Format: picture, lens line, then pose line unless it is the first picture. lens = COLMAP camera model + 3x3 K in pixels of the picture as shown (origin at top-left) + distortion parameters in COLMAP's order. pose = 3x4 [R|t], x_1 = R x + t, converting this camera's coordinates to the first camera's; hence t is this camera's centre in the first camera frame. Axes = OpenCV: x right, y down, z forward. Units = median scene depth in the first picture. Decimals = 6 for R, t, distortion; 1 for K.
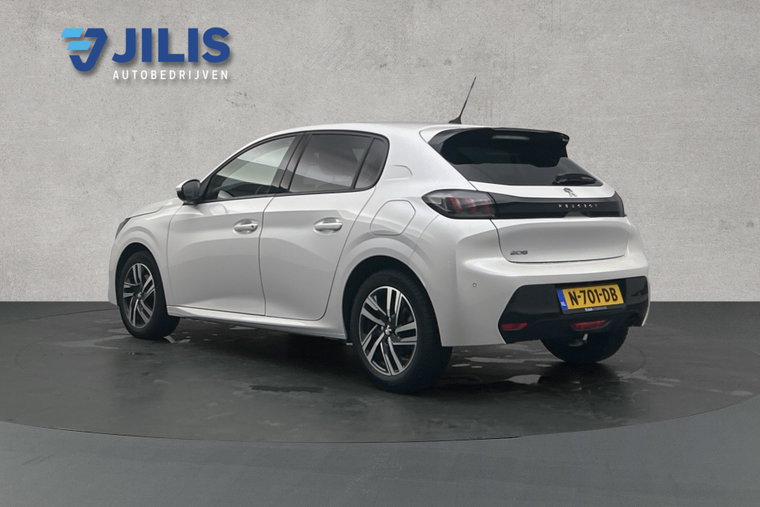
lens RADIAL K [[594.3, 0, 380.3], [0, 594.3, 253.3], [0, 0, 1]] dist [0.001060, -0.002804]
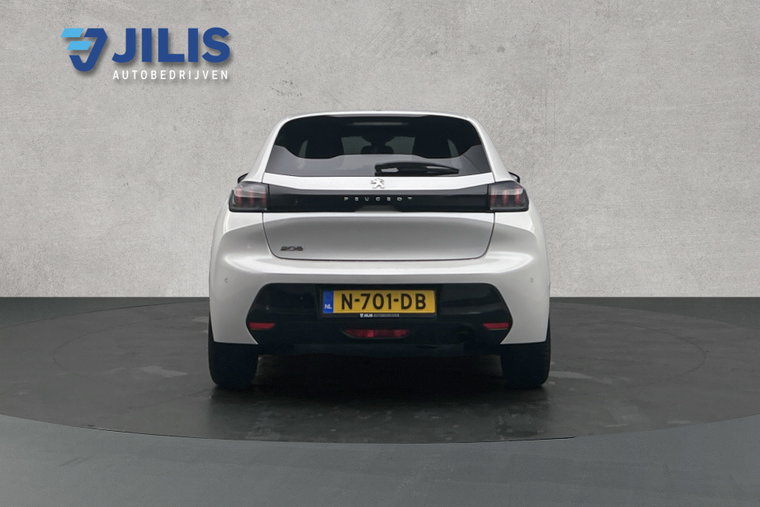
lens RADIAL K [[594.3, 0, 379.9], [0, 594.3, 253.7], [0, 0, 1]] dist [0.001060, -0.002804]
pose [[1.000000, 0.000023, -0.000080, -0.082833], [-0.000023, 1.000000, 0.000595, 0.010035], [0.000080, -0.000595, 1.000000, 0.034075]]
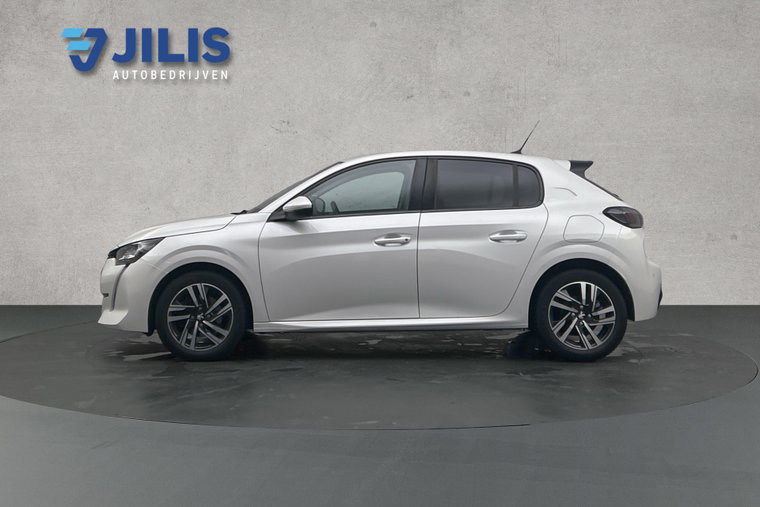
lens RADIAL K [[594.3, 0, 380.1], [0, 594.3, 254.0], [0, 0, 1]] dist [0.001060, -0.002804]
pose [[1.000000, 0.000204, 0.000271, -0.052050], [-0.000204, 0.999999, 0.001345, -0.017836], [-0.000270, -0.001345, 0.999999, -0.132763]]
